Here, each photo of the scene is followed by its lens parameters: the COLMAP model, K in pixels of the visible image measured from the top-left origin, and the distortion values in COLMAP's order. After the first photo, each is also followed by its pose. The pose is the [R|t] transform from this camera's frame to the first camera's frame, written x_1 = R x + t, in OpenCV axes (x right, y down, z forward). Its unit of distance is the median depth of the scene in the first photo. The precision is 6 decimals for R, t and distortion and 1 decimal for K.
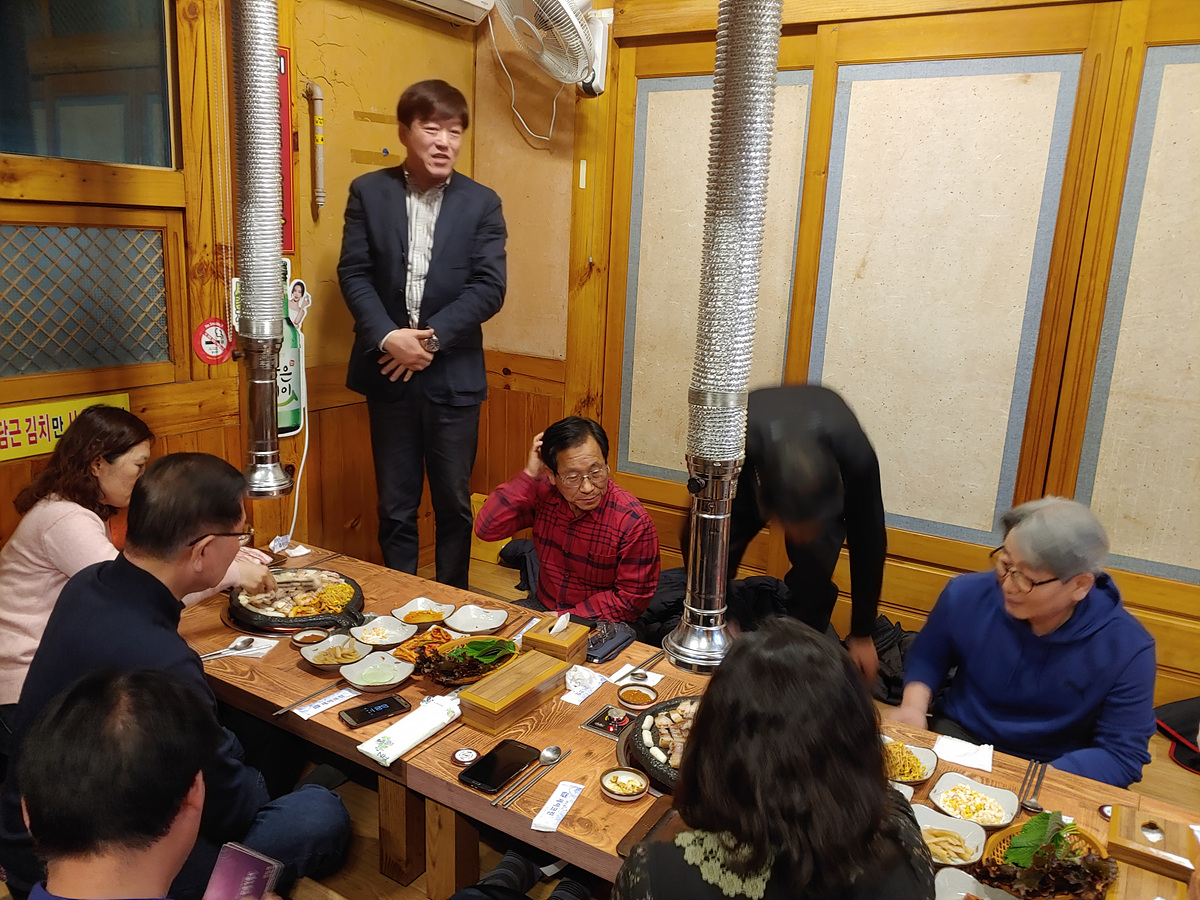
lens RADIAL K [[927.5, 0, 589.2], [0, 927.5, 451.5], [0, 0, 1]] dist [-0.016525, 0.007441]
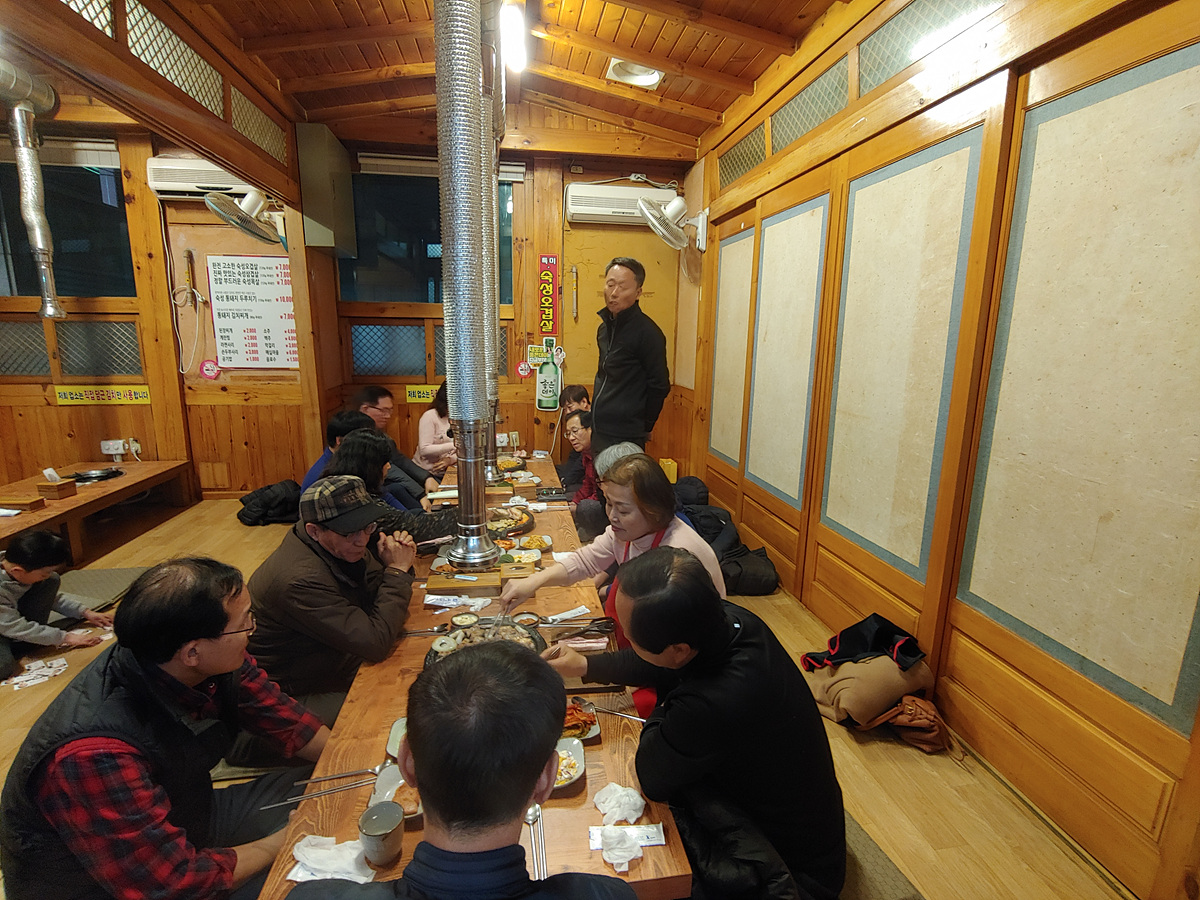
lens RADIAL K [[574.9, 0, 601.1], [0, 574.9, 444.8], [0, 0, 1]] dist [-0.018883, -0.000430]
pose [[0.660293, 0.111881, -0.742628, 0.965142], [-0.157710, 0.987449, 0.008541, 0.041225], [0.734262, 0.111480, 0.669650, 0.106223]]
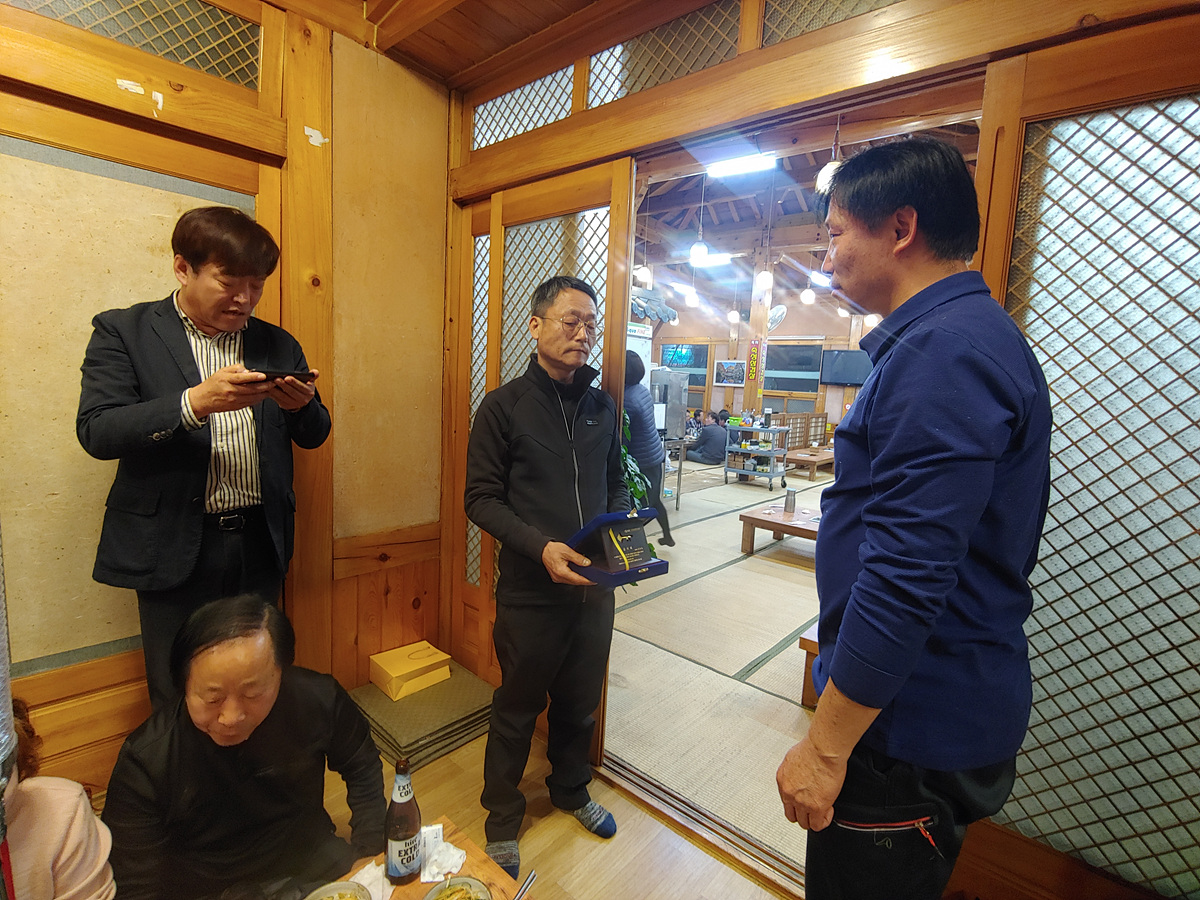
lens RADIAL K [[574.9, 0, 601.9], [0, 574.9, 448.8], [0, 0, 1]] dist [-0.018883, -0.000430]
pose [[0.153001, -0.153724, 0.976196, 0.357196], [0.177794, 0.975990, 0.125826, -0.029712], [-0.972101, 0.154310, 0.176659, 0.161117]]
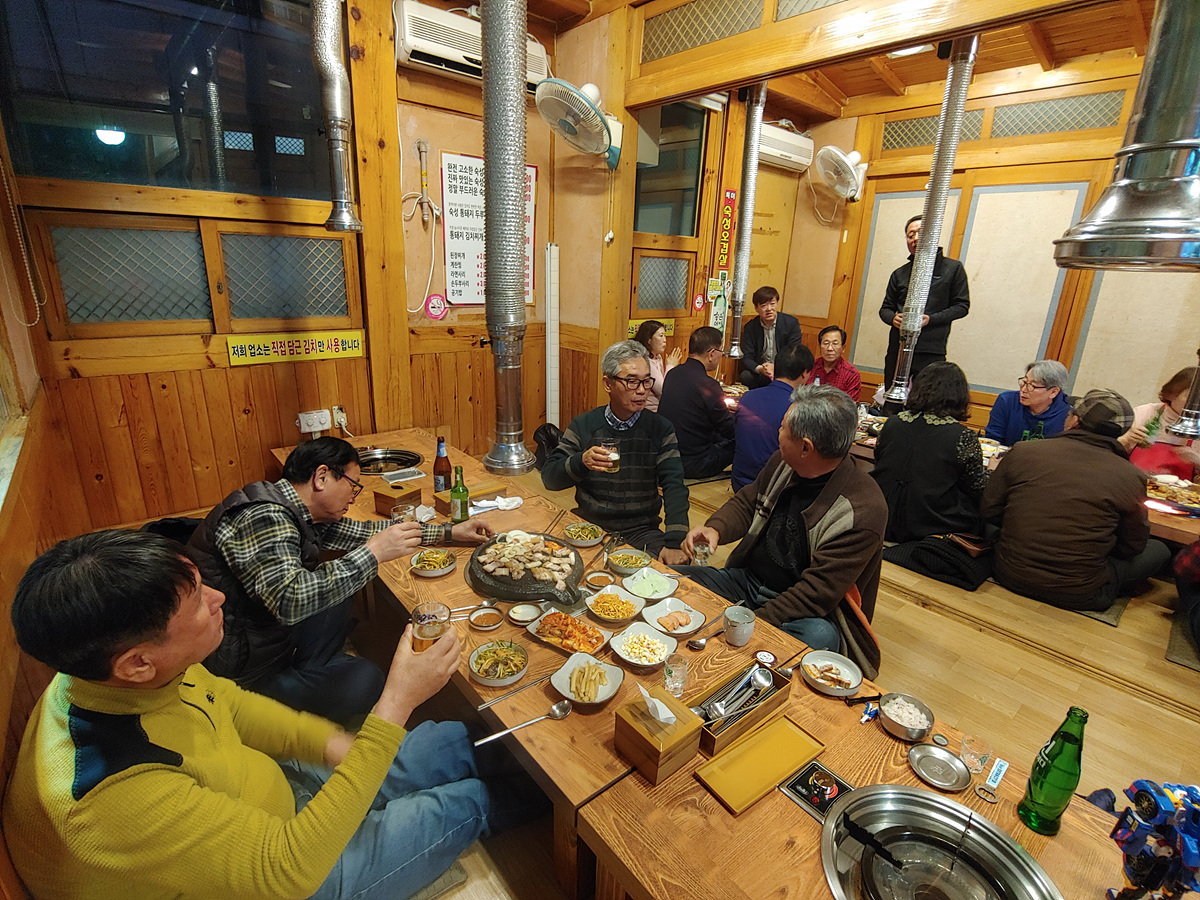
lens RADIAL K [[574.9, 0, 606.0], [0, 574.9, 446.5], [0, 0, 1]] dist [-0.018883, -0.000430]
pose [[0.955157, 0.082595, -0.284348, -0.158882], [-0.065119, 0.995392, 0.070391, 0.197982], [0.288851, -0.048718, 0.956134, -0.690954]]
